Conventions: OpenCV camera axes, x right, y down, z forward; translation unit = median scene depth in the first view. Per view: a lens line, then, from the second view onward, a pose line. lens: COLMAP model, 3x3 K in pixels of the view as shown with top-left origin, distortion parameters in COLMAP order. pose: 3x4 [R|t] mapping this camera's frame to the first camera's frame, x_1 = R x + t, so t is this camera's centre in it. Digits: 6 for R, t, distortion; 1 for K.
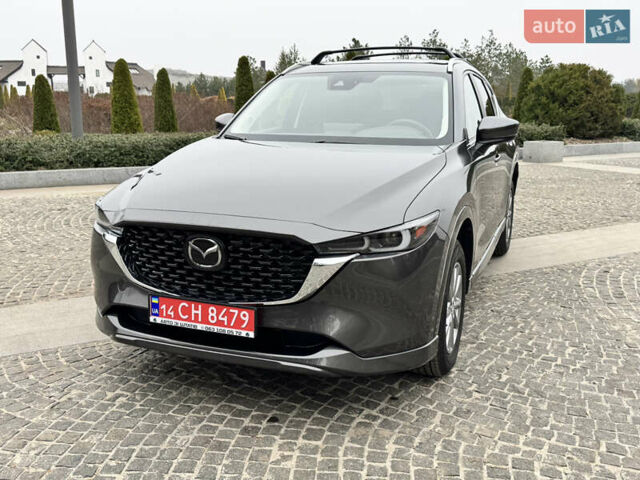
lens RADIAL K [[626.3, 0, 320.4], [0, 626.3, 242.7], [0, 0, 1]] dist [0.186809, -0.408988]
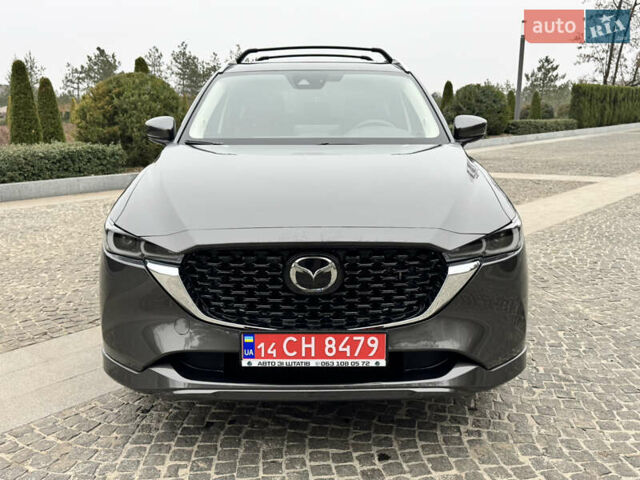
lens RADIAL K [[628.4, 0, 317.6], [0, 628.4, 242.3], [0, 0, 1]] dist [0.157762, -0.314581]
pose [[0.927152, -0.085335, 0.364839, -0.463644], [0.092571, 0.995703, -0.002353, -0.022725], [-0.363070, 0.035955, 0.931068, 0.208202]]
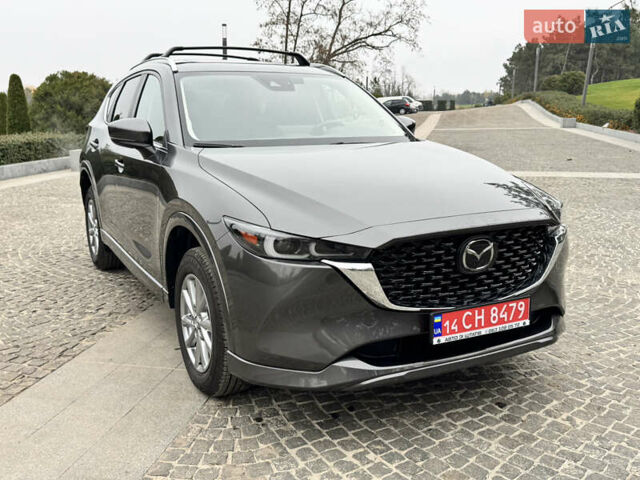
lens RADIAL K [[626.3, 0, 320.4], [0, 626.3, 242.7], [0, 0, 1]] dist [0.186809, -0.408988]
pose [[0.635061, -0.167985, 0.753975, -1.025114], [0.178504, 0.981563, 0.068341, -0.107141], [-0.751555, 0.091187, 0.653338, 0.527670]]
